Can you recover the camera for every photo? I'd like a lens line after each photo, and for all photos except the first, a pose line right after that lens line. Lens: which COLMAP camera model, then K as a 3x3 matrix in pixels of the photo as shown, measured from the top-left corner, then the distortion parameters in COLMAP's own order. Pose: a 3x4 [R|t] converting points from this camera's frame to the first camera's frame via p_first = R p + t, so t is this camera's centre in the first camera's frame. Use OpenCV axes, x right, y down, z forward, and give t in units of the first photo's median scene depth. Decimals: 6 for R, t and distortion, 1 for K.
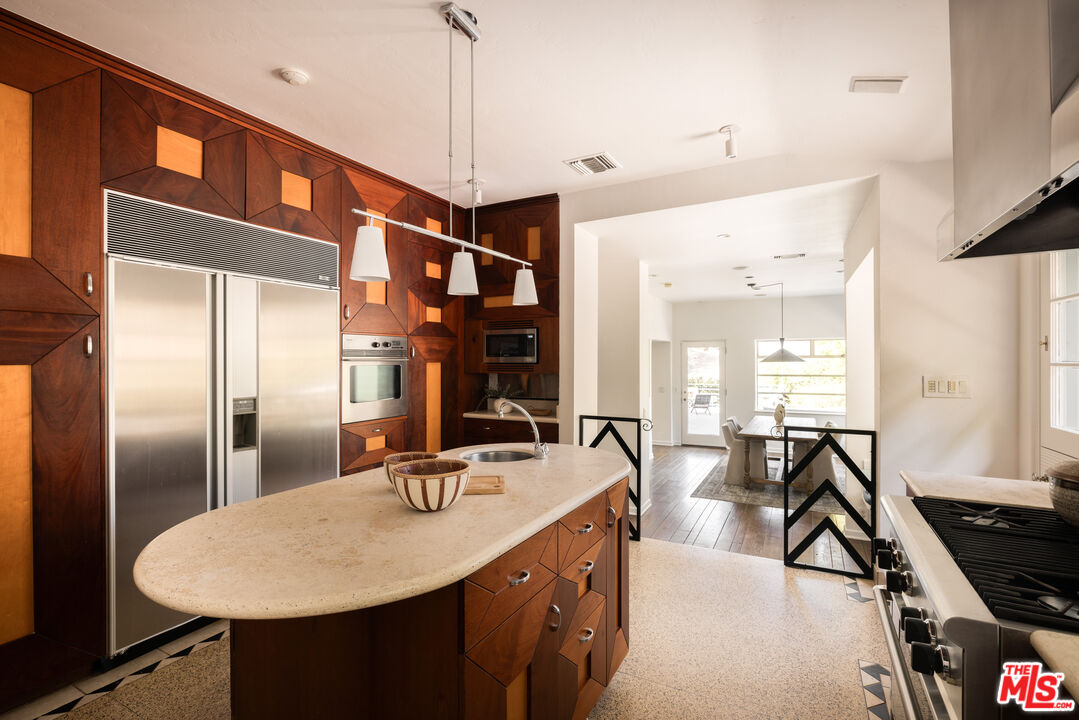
lens RADIAL K [[498.2, 0, 539.5], [0, 498.2, 360.0], [0, 0, 1]] dist [0.000382, -0.000092]
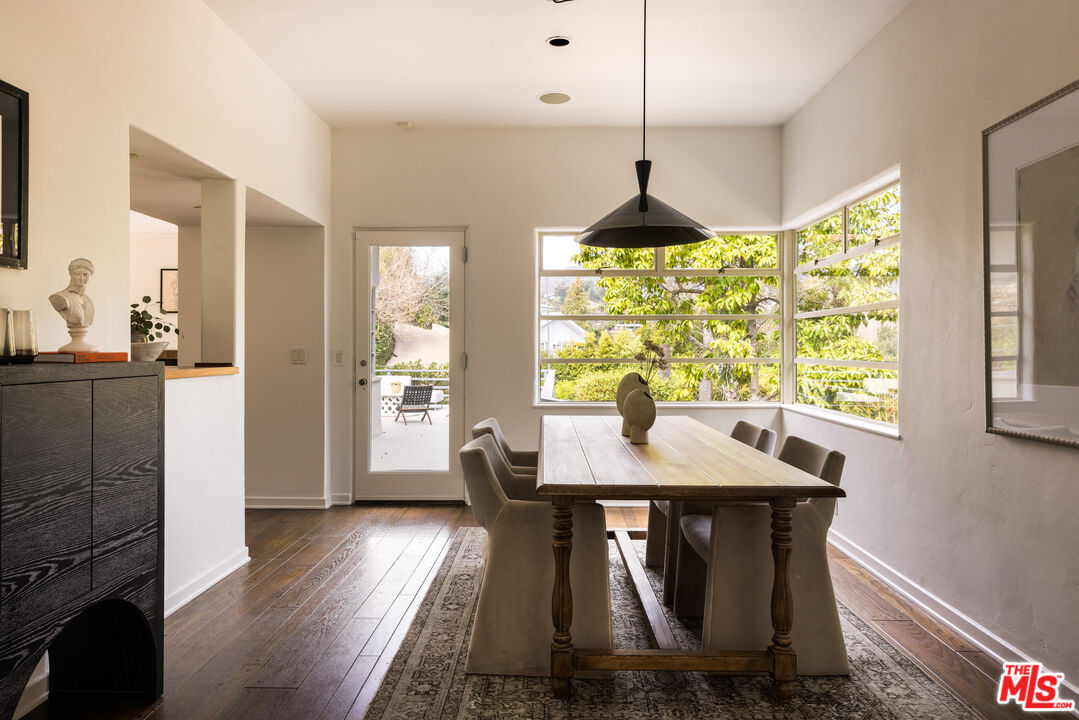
lens RADIAL K [[701.8, 0, 539.5], [0, 701.8, 360.0], [0, 0, 1]] dist [0.003345, 0.000450]
pose [[0.888252, 0.006793, 0.459306, 0.237641], [-0.011709, 0.999901, 0.007856, 0.081571], [-0.459207, -0.012356, 0.888243, 0.668333]]
